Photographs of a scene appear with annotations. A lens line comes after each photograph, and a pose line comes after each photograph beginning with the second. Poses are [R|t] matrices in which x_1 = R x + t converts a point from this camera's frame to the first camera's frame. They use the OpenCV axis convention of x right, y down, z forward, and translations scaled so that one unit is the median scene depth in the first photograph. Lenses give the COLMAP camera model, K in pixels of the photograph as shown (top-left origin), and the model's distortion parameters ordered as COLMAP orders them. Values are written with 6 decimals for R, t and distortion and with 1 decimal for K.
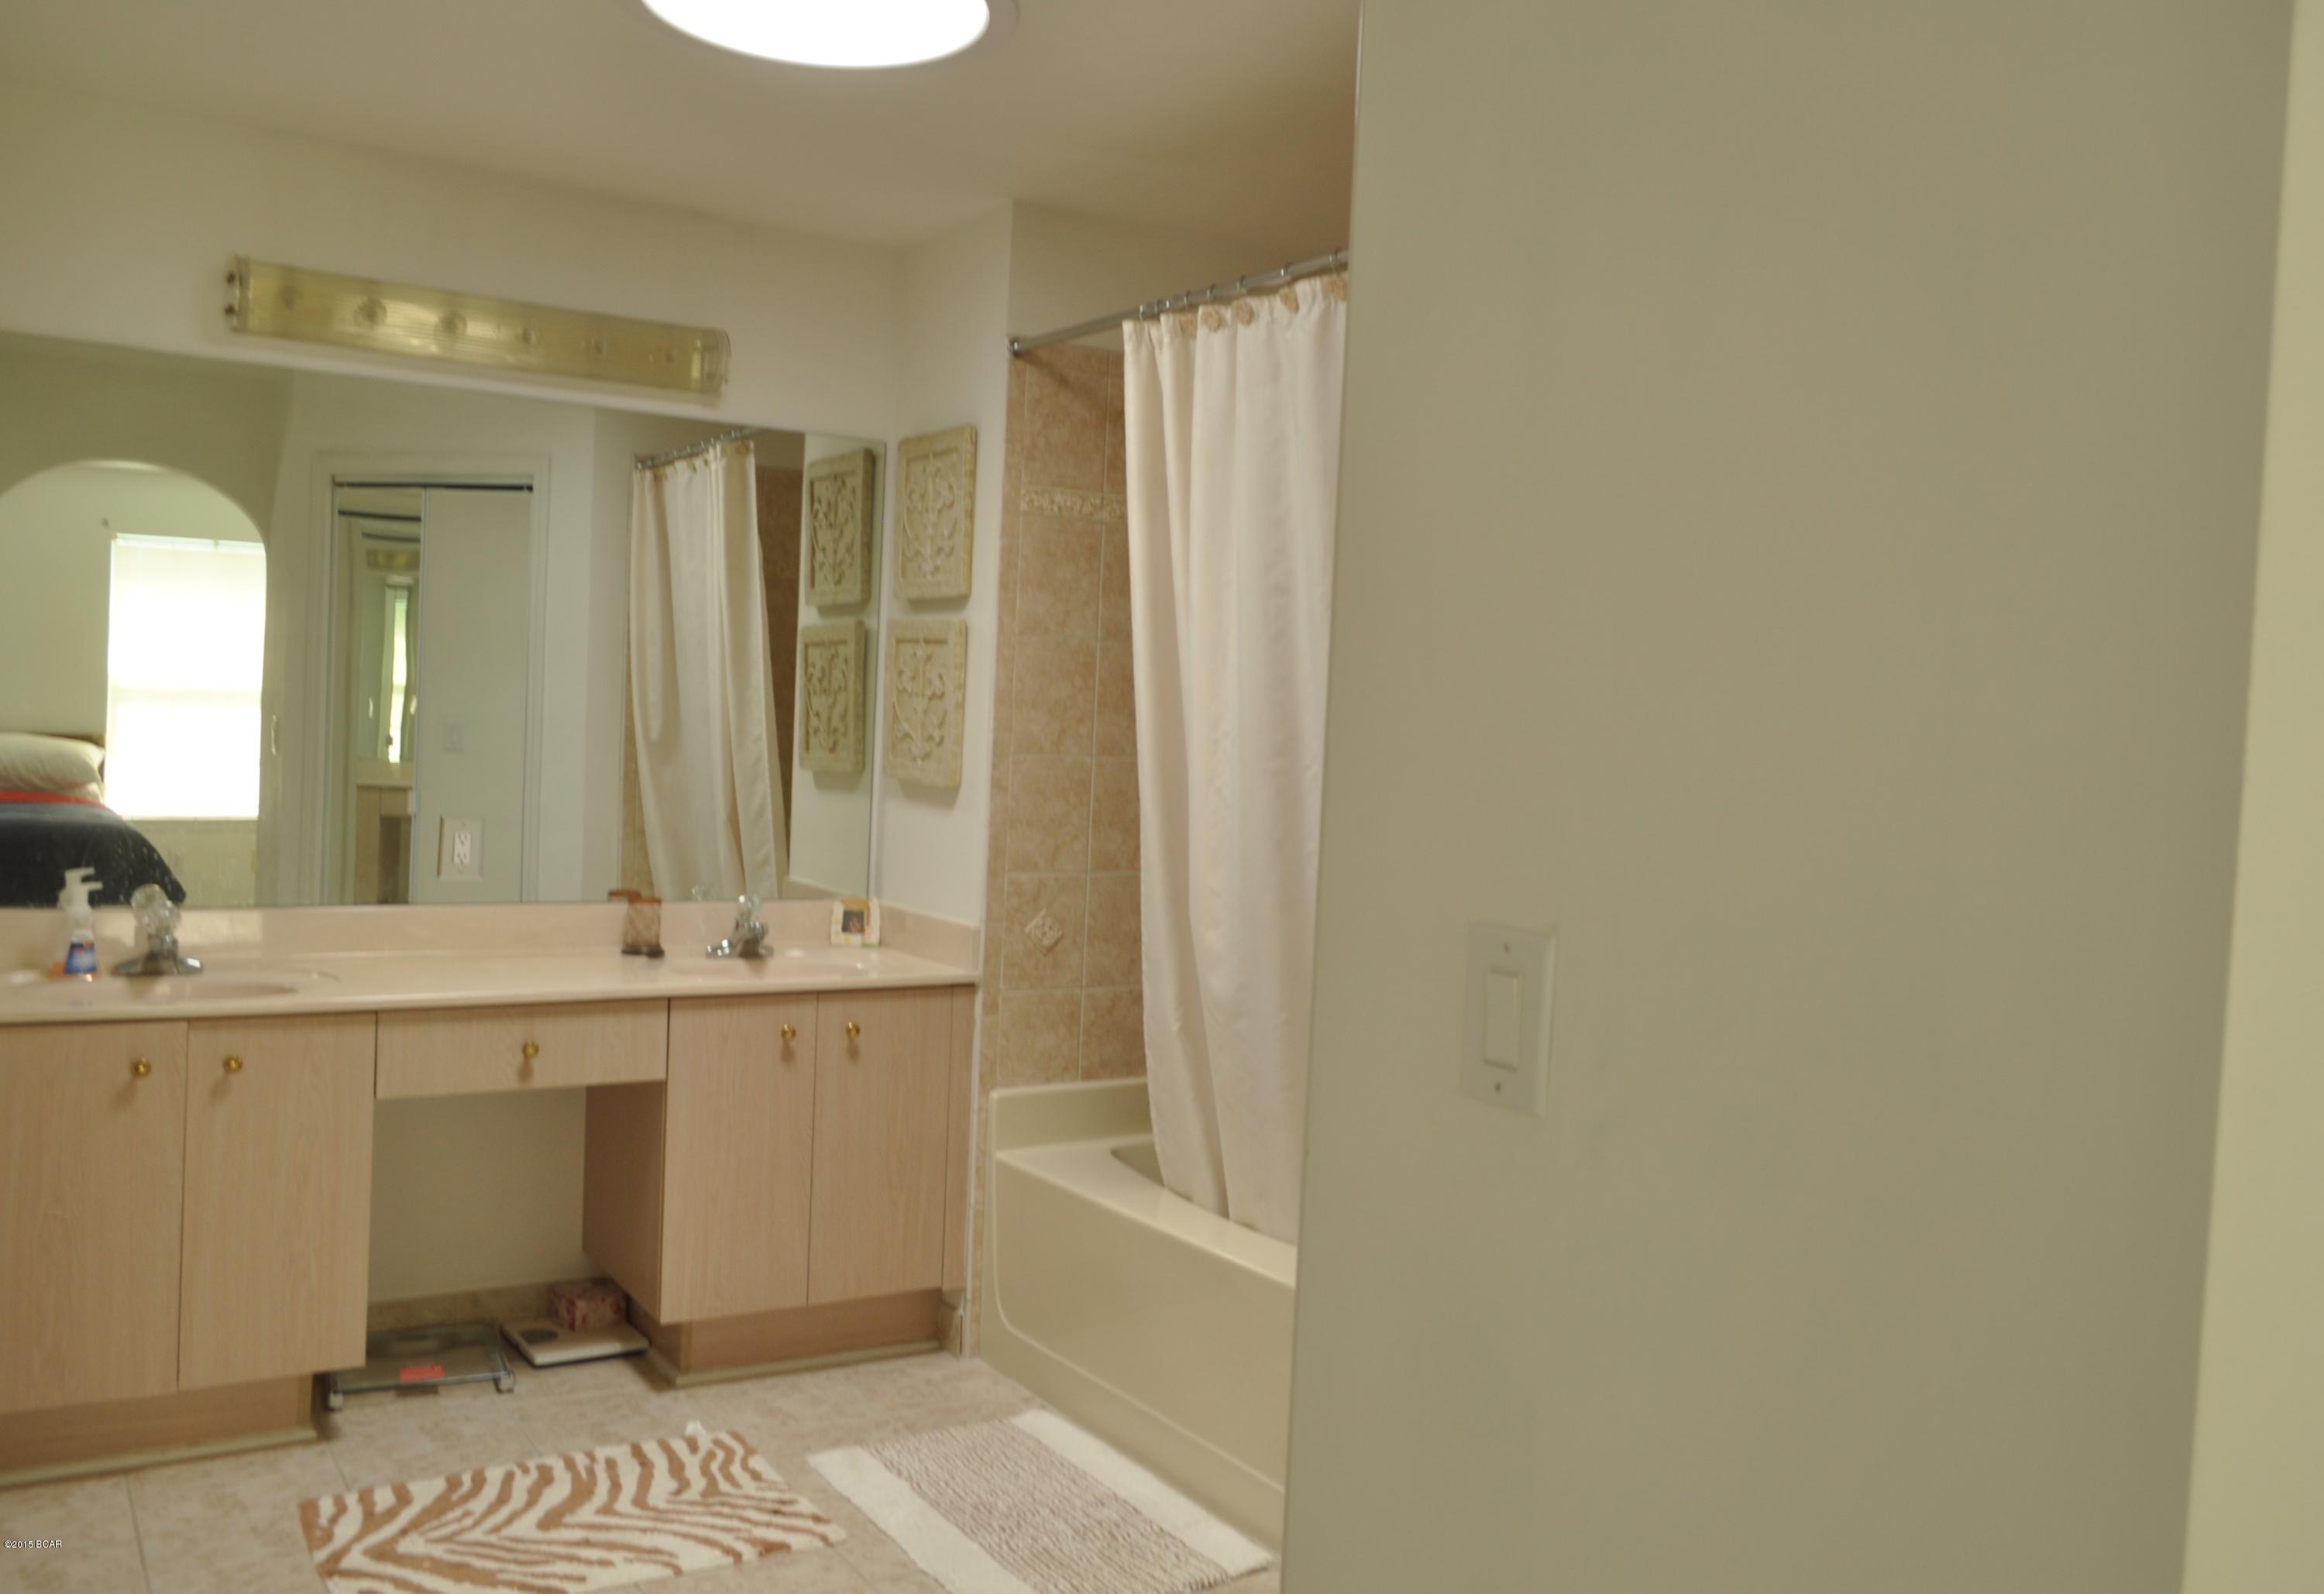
lens RADIAL K [[2031.0, 0, 1164.0], [0, 2031.0, 791.3], [0, 0, 1]] dist [-0.016225, -0.004221]
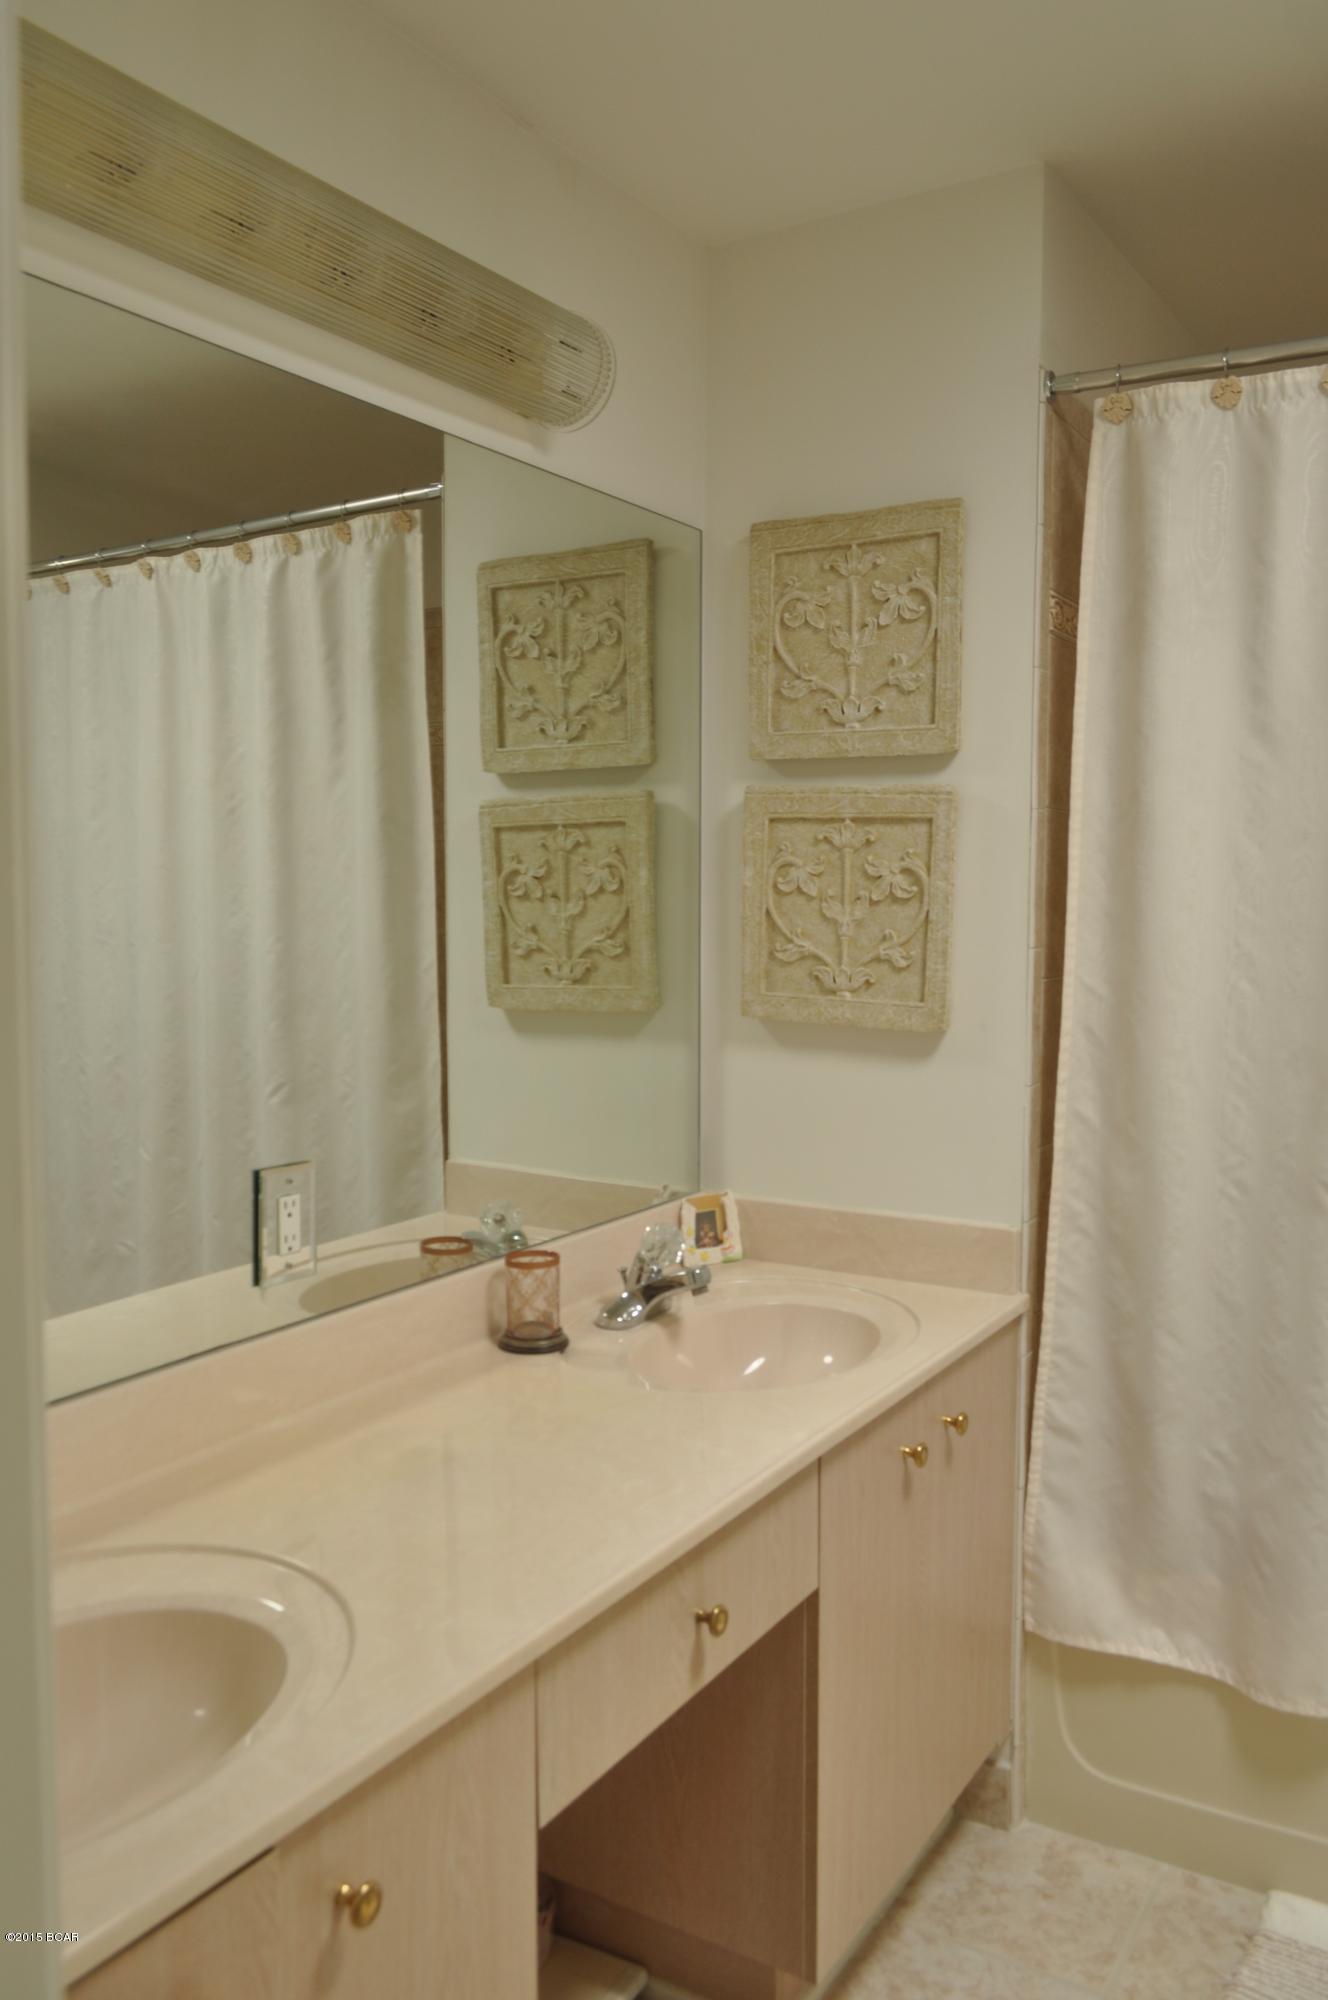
lens RADIAL K [[1576.7, 0, 663.9], [0, 1576.7, 1008.6], [0, 0, 1]] dist [-0.020773, 0.010886]
pose [[0.885756, -0.074482, 0.458136, -0.407555], [0.050535, 0.996648, 0.064328, -0.046211], [-0.461392, -0.033827, 0.886552, 0.534226]]
